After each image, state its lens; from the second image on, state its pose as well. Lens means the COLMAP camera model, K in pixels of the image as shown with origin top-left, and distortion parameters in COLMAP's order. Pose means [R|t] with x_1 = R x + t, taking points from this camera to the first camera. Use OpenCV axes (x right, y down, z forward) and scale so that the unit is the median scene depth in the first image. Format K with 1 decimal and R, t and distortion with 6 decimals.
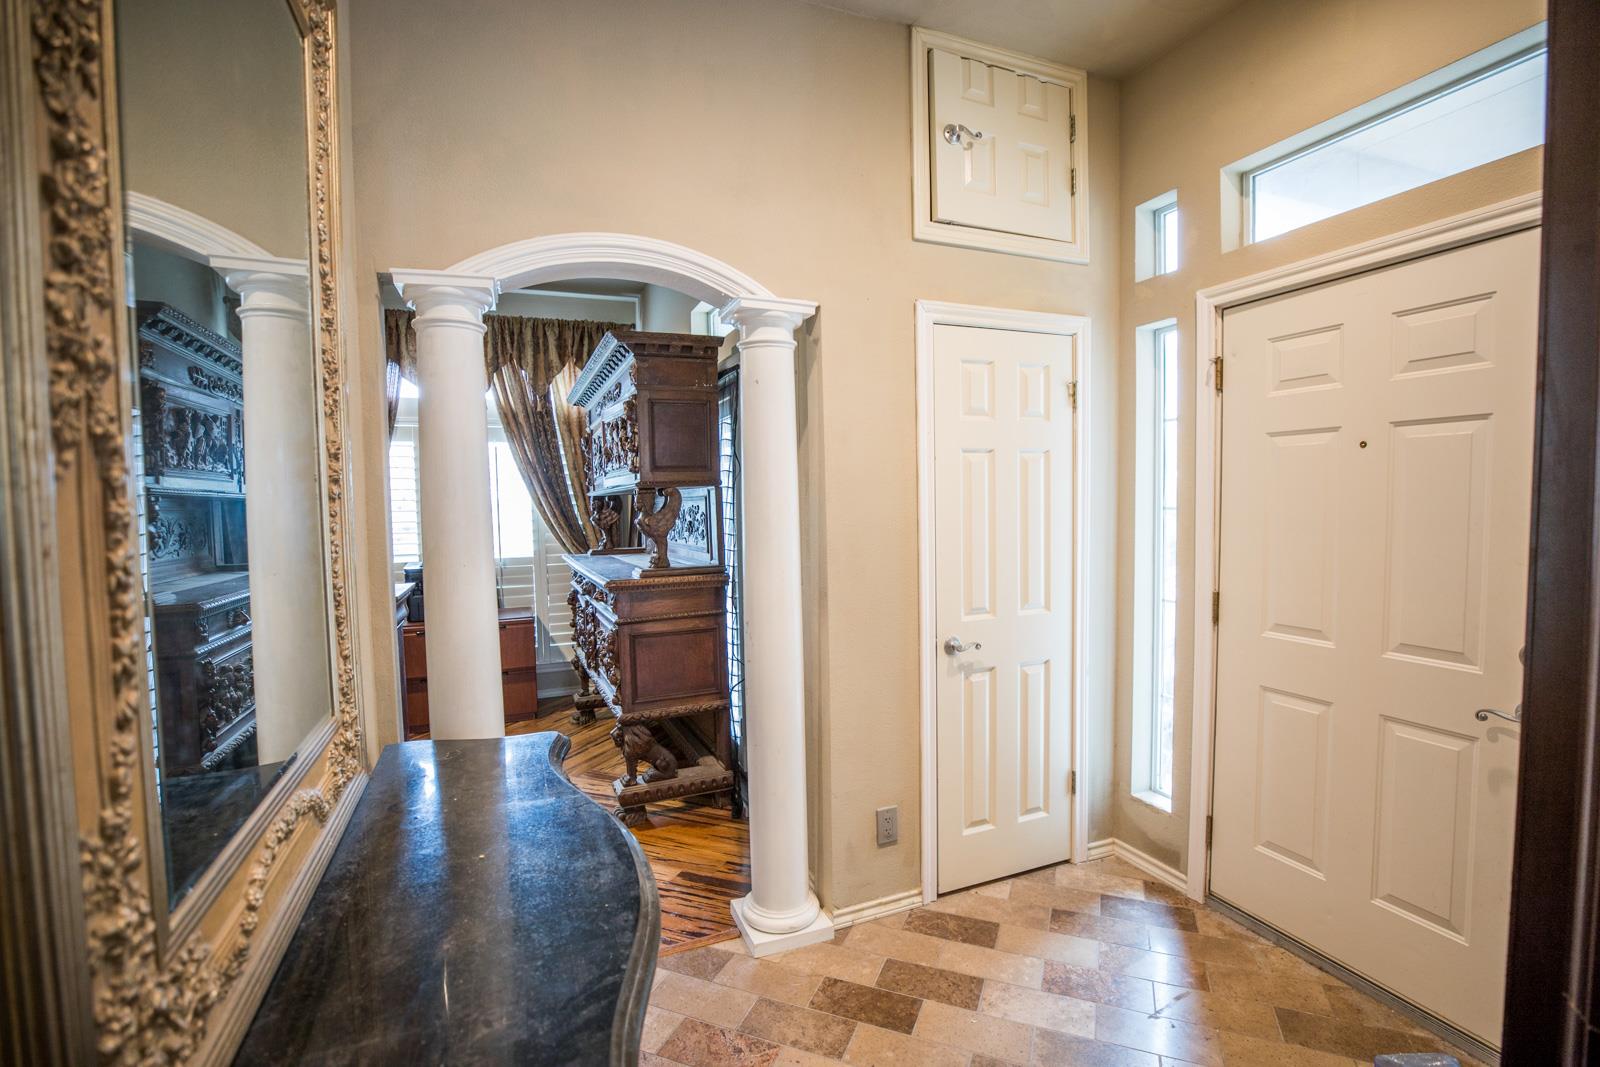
lens RADIAL K [[721.1, 0, 804.5], [0, 721.1, 539.1], [0, 0, 1]] dist [-0.044060, 0.011493]
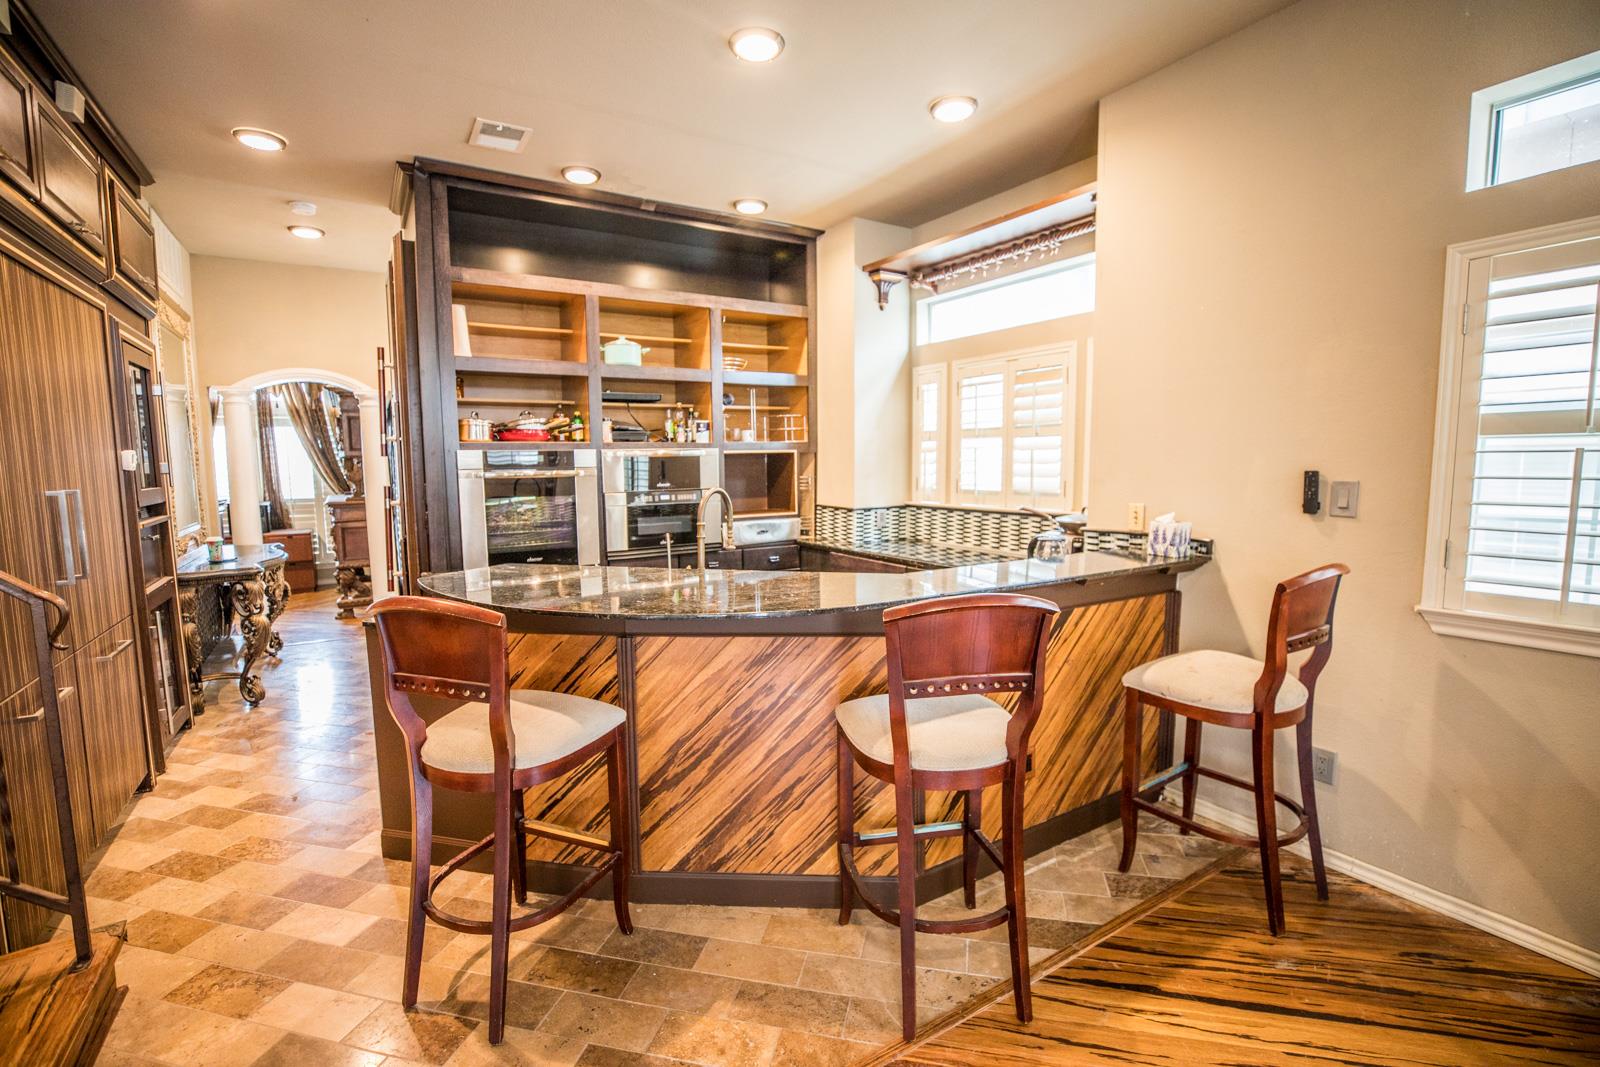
lens RADIAL K [[721.1, 0, 804.5], [0, 721.1, 539.1], [0, 0, 1]] dist [-0.044060, 0.011493]
pose [[0.985174, 0.001476, 0.171552, 0.468728], [-0.009433, 0.998916, 0.045580, 0.036988], [-0.171298, -0.046523, 0.984120, -0.818554]]
